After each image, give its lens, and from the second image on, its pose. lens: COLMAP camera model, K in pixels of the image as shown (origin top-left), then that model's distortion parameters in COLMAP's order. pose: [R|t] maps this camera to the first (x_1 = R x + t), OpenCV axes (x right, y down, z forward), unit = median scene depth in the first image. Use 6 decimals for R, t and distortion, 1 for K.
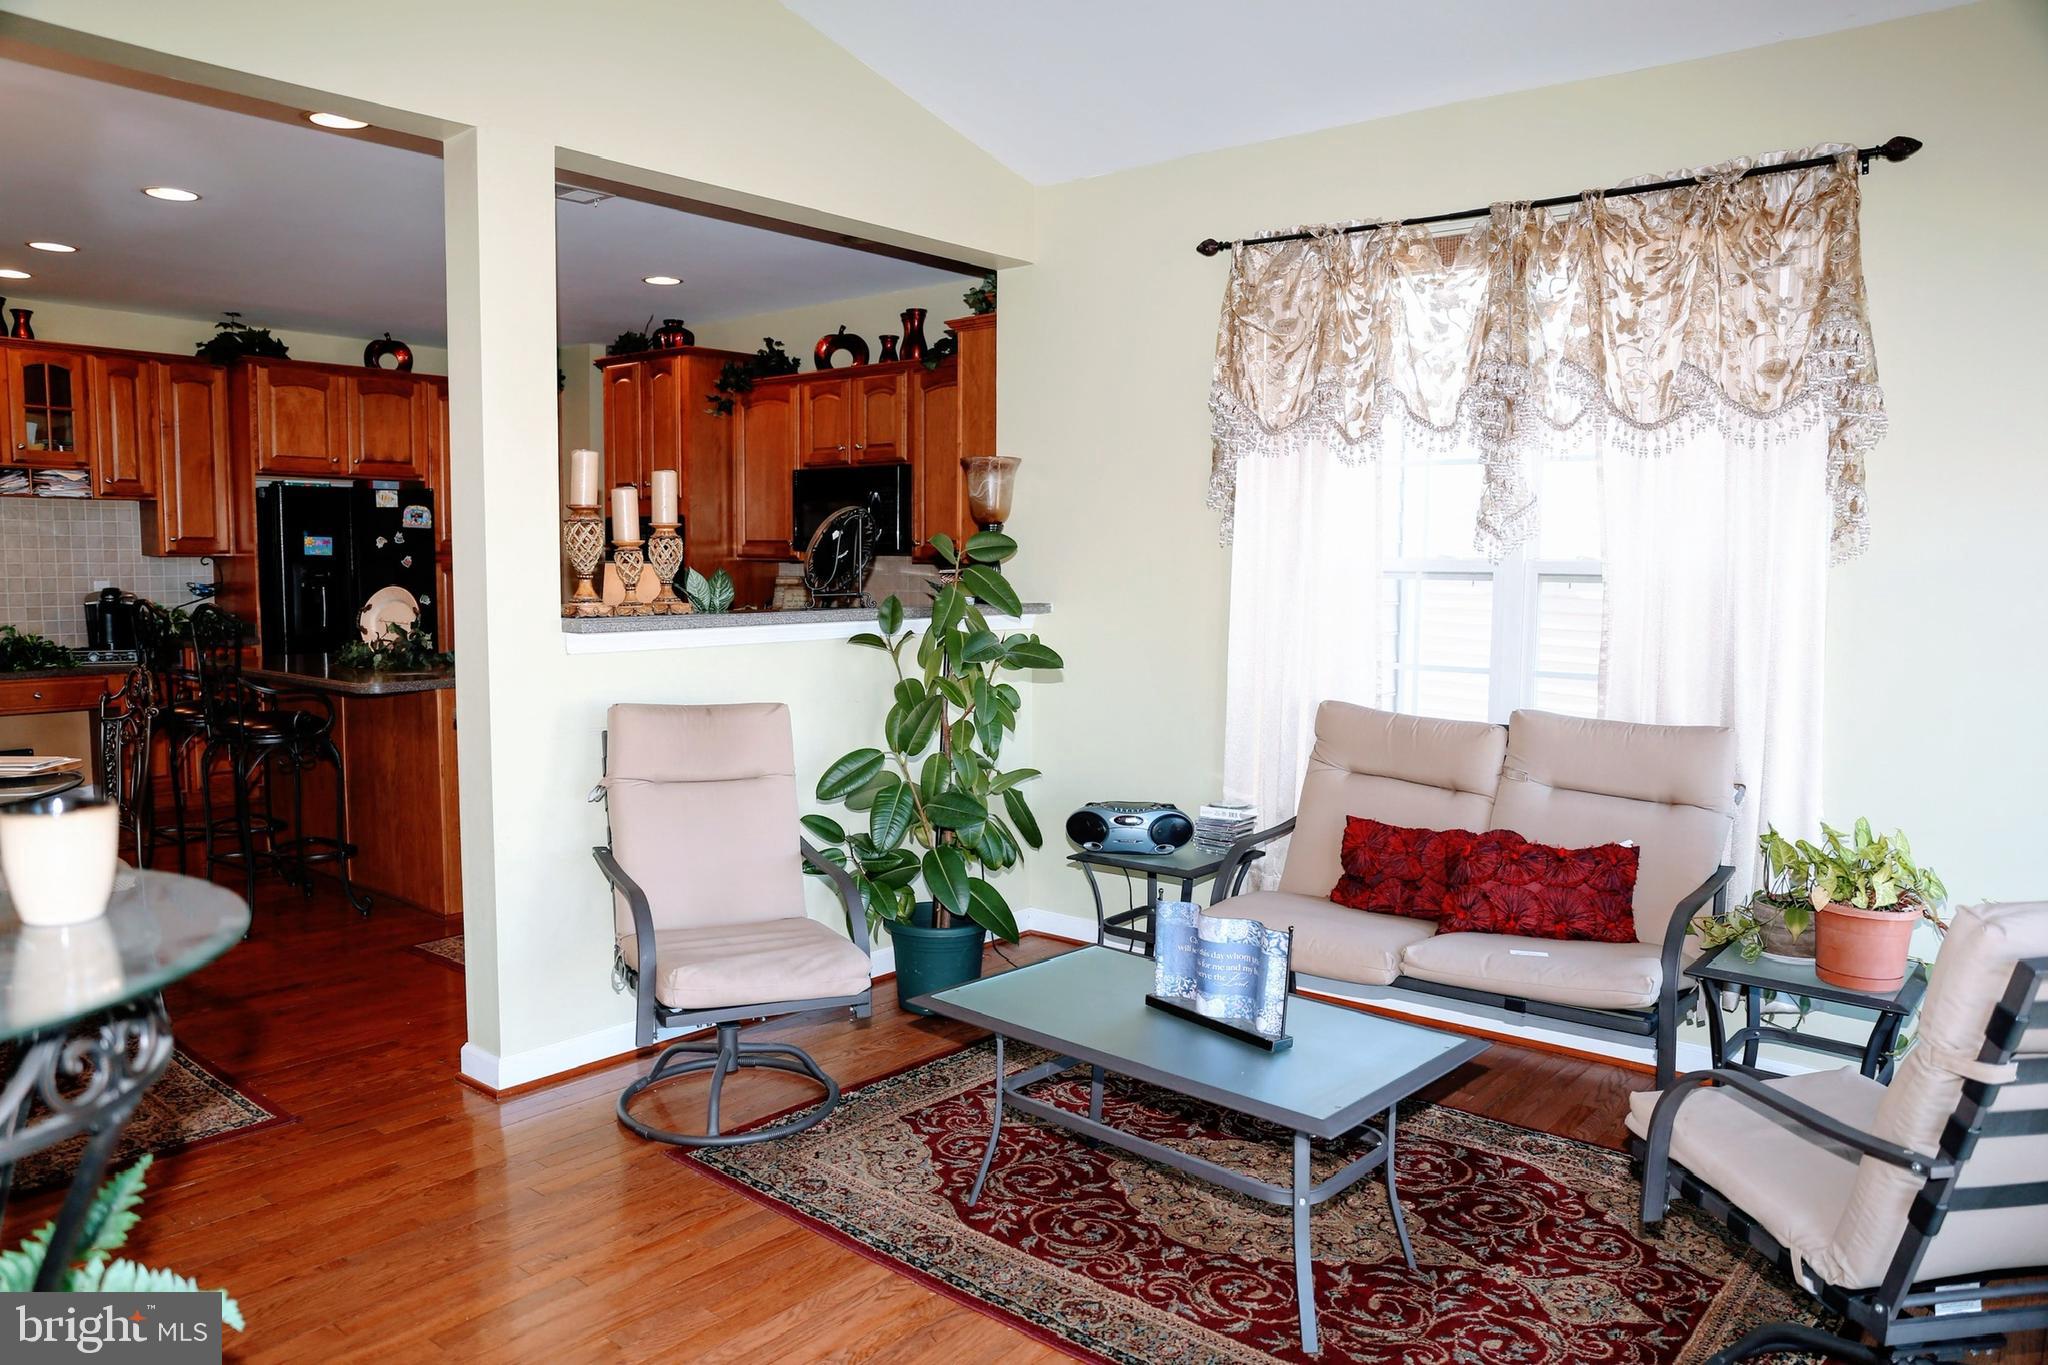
lens RADIAL K [[1421.4, 0, 1024.0], [0, 1421.4, 682.5], [0, 0, 1]] dist [-0.103064, 0.084380]
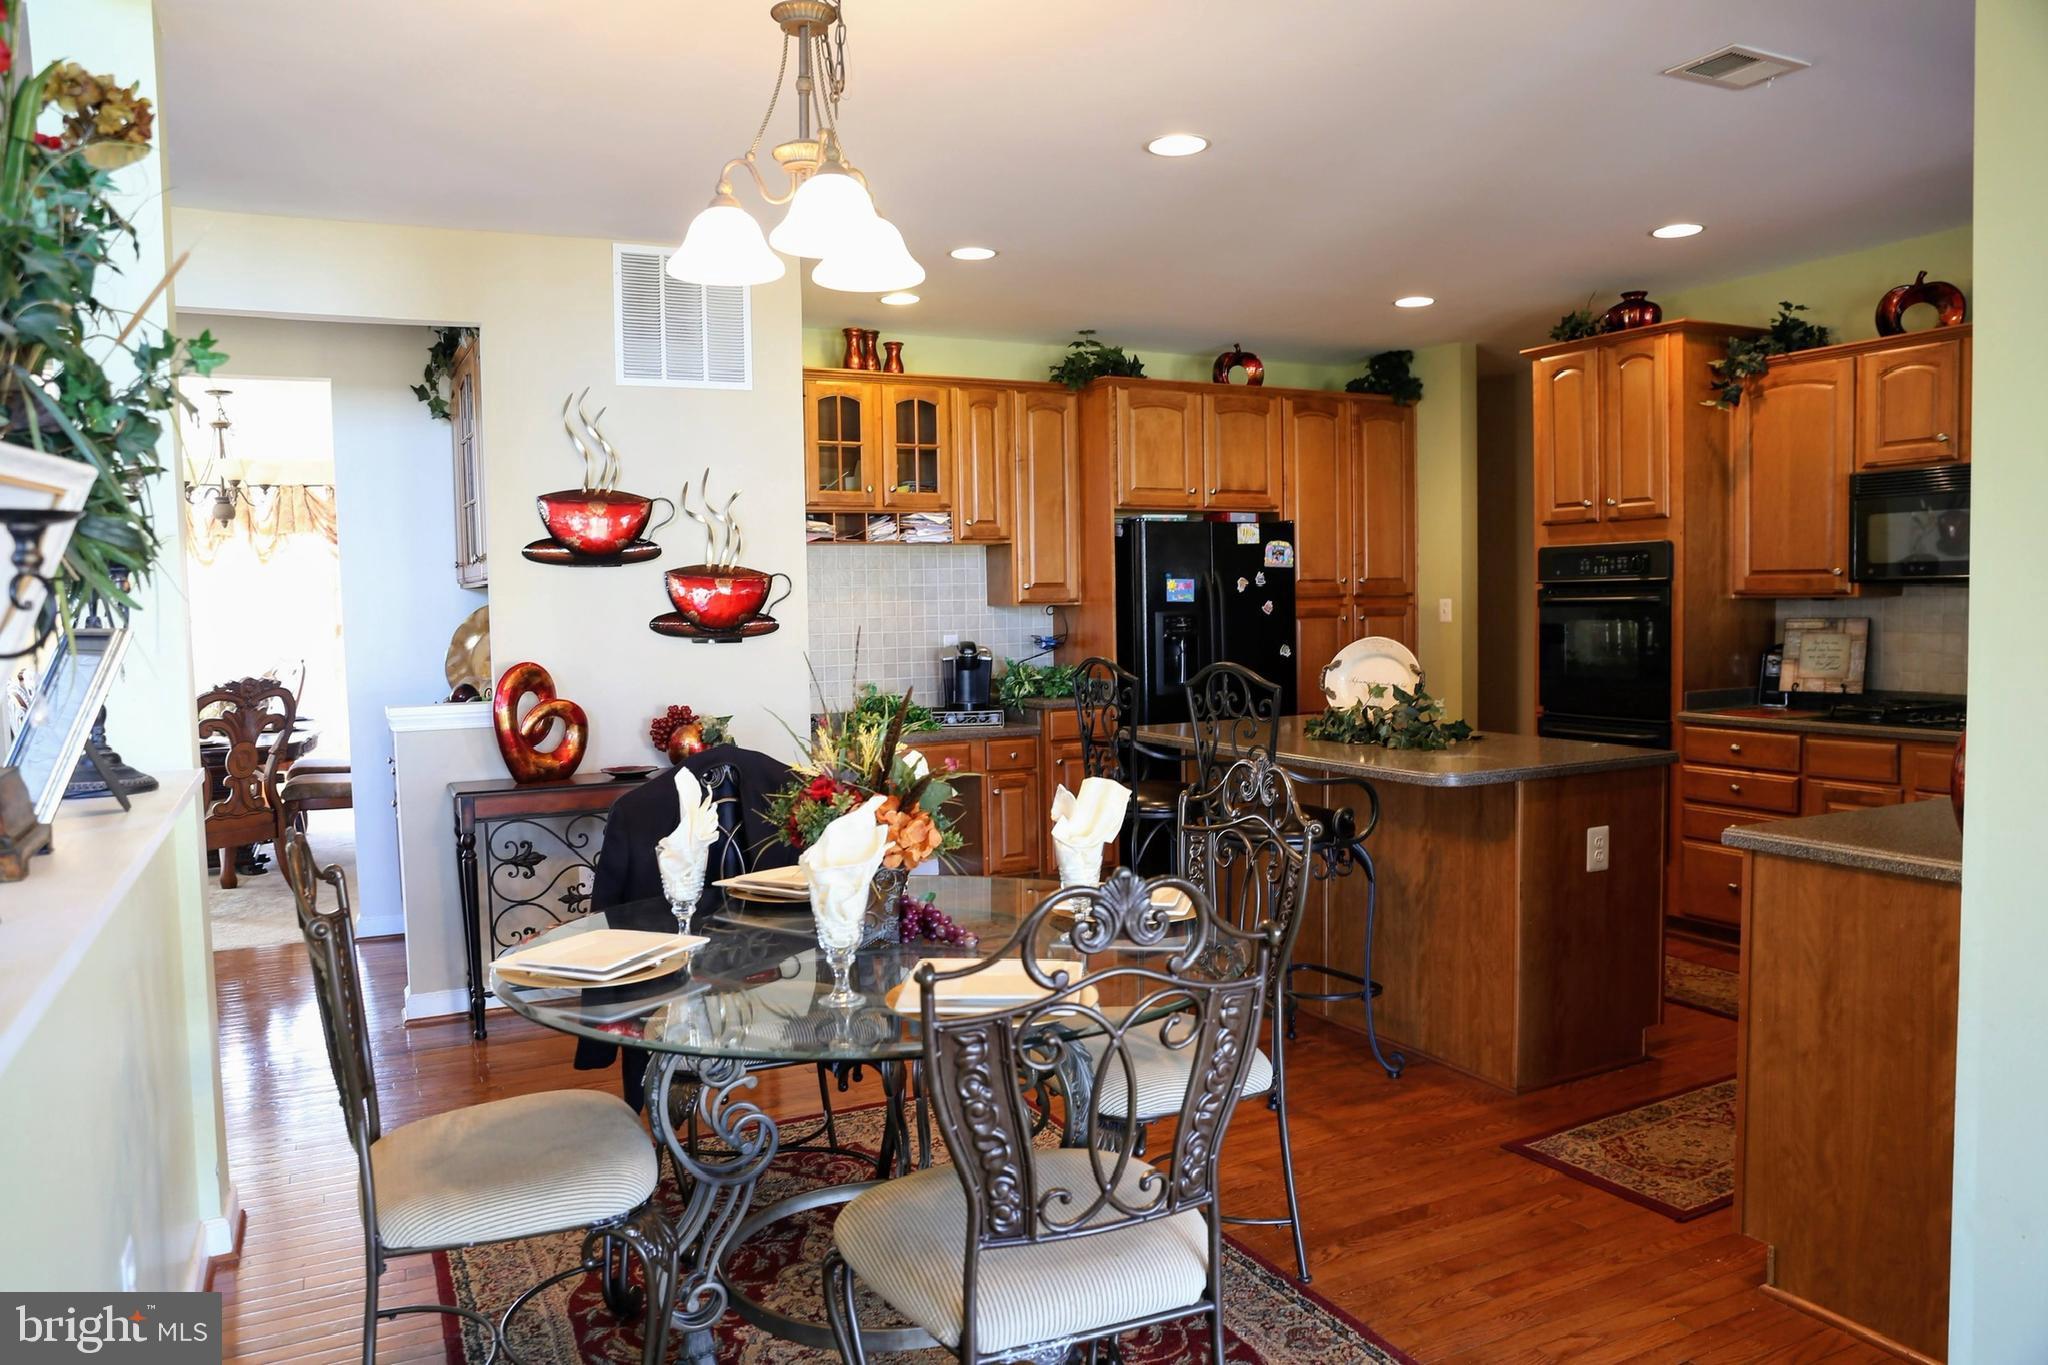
lens RADIAL K [[1421.4, 0, 1024.0], [0, 1421.4, 682.5], [0, 0, 1]] dist [-0.103064, 0.084380]
pose [[0.920810, -0.004176, -0.389989, -0.258112], [-0.006998, 0.999605, -0.027229, -0.016683], [0.389949, 0.027802, 0.920417, 0.157237]]
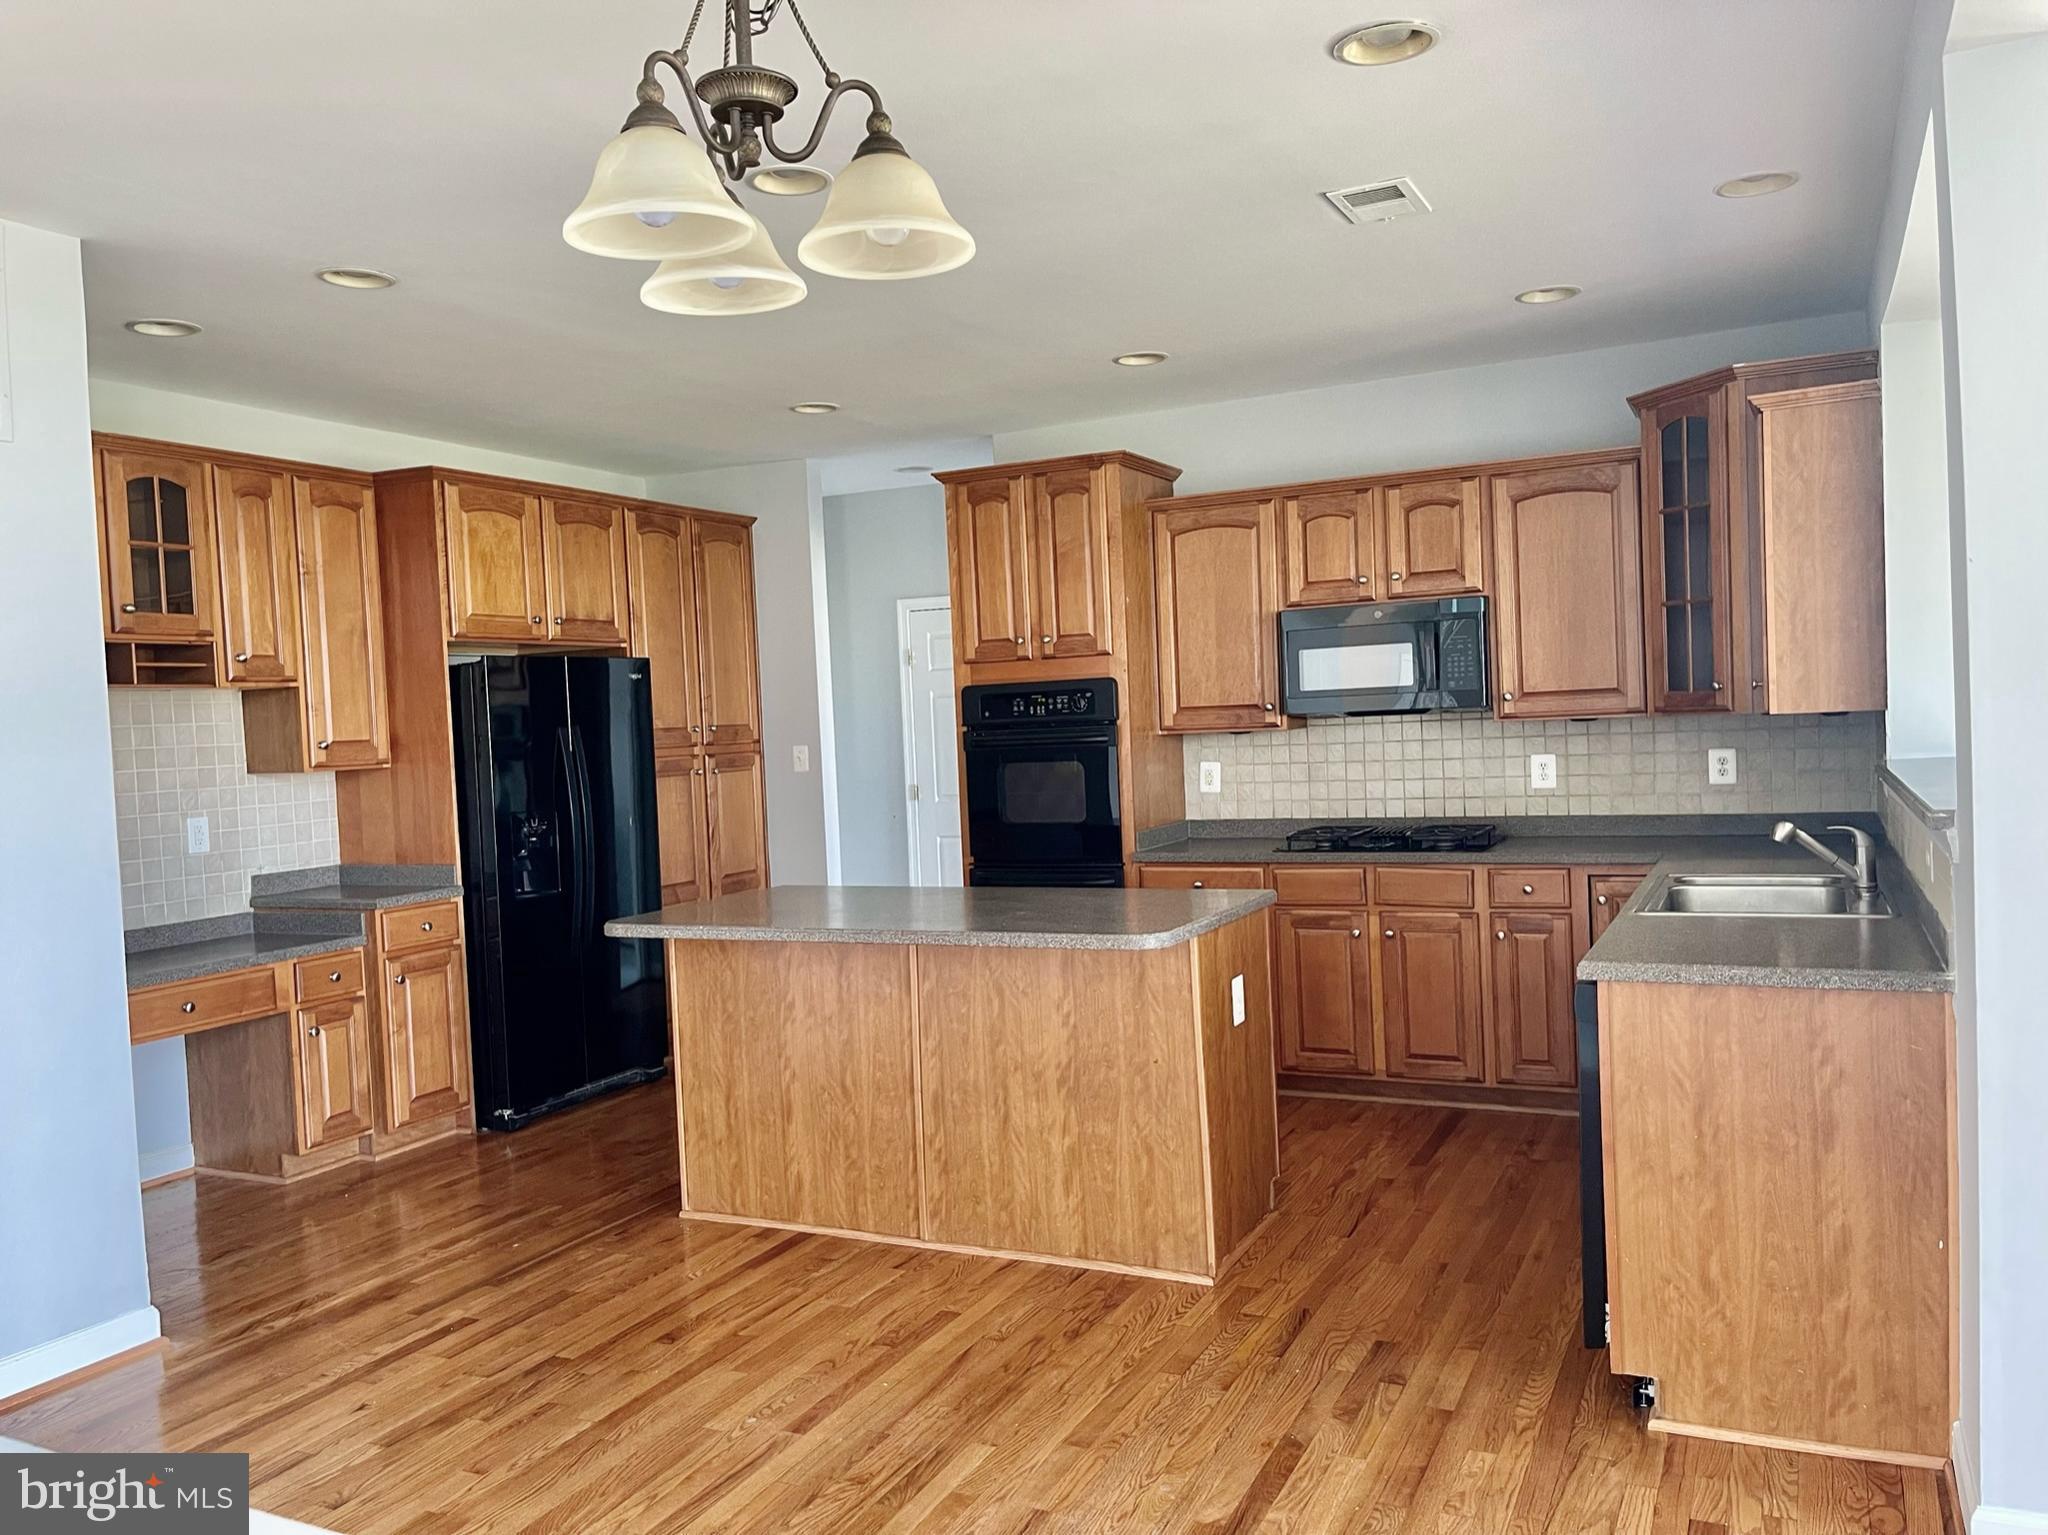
lens RADIAL K [[1562.7, 0, 1024.0], [0, 1562.7, 767.5], [0, 0, 1]] dist [0.090717, -0.117233]
pose [[0.969250, -0.061169, 0.238354, -0.468957], [0.075095, 0.995933, -0.049779, -0.030841], [-0.234340, 0.066147, 0.969902, 0.197016]]
